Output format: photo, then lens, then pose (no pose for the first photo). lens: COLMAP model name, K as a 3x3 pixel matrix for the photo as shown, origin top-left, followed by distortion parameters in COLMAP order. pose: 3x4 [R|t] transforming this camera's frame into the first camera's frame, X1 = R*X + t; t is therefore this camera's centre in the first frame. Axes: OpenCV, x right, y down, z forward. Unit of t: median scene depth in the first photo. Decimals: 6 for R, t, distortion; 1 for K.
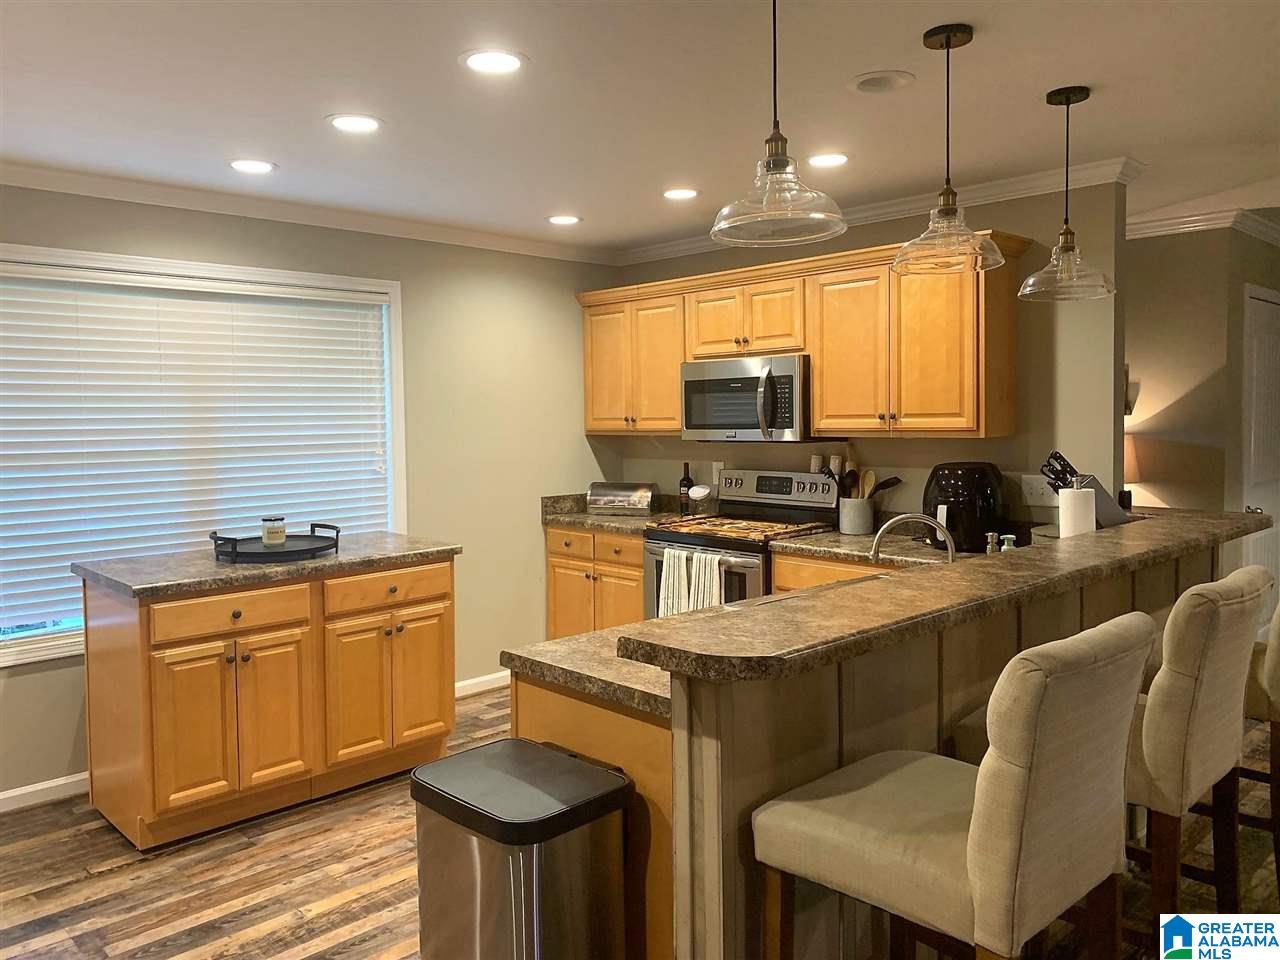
lens RADIAL K [[955.2, 0, 645.4], [0, 955.2, 496.0], [0, 0, 1]] dist [0.009370, -0.044417]
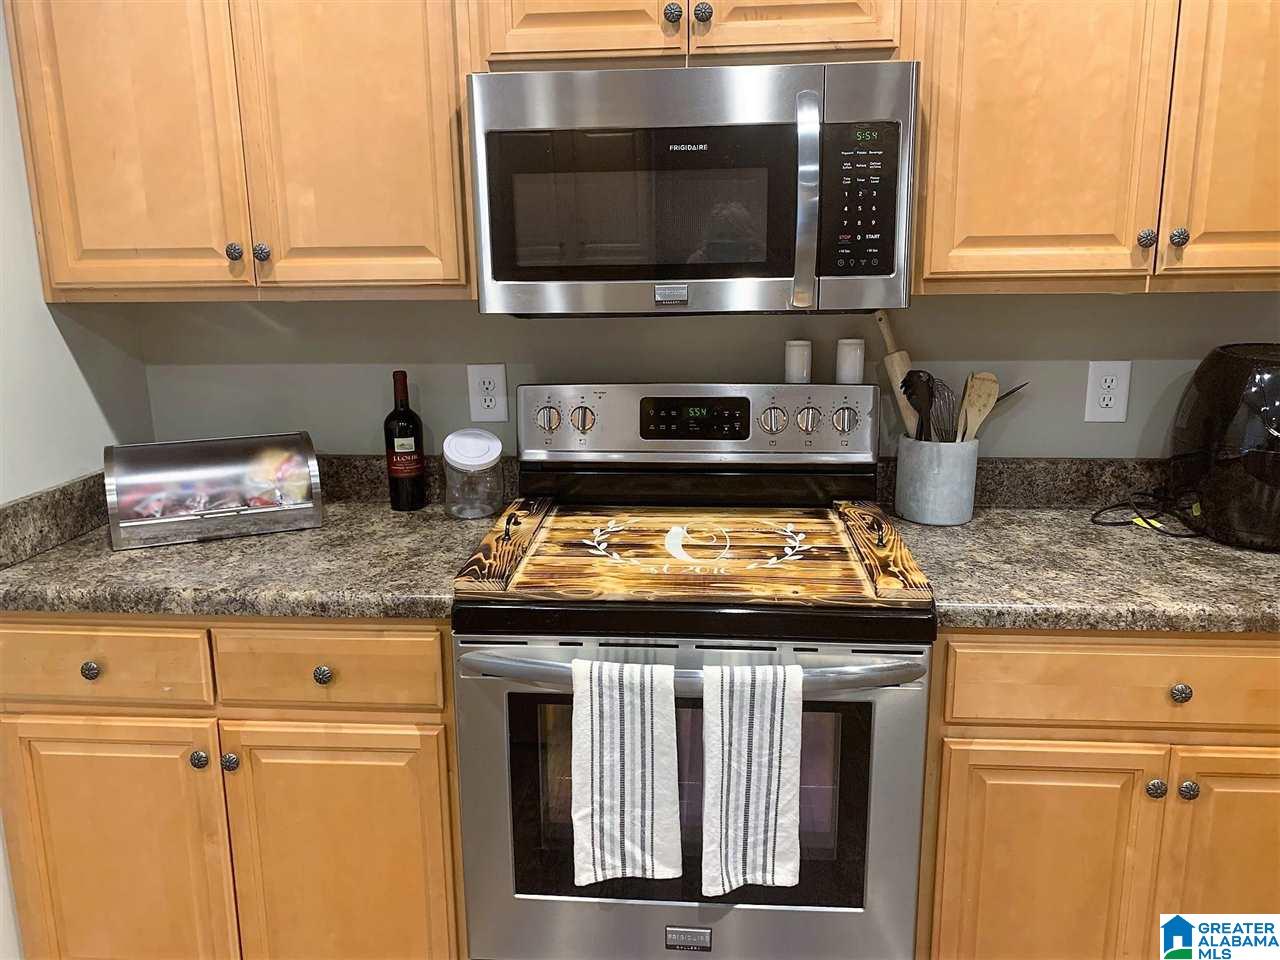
lens RADIAL K [[974.8, 0, 640.0], [0, 974.8, 480.0], [0, 0, 1]] dist [0.011204, 0.001388]
pose [[0.747587, -0.144530, 0.648247, -0.151409], [0.057831, 0.986494, 0.153250, -0.049454], [-0.661641, -0.077079, 0.745849, 0.691214]]
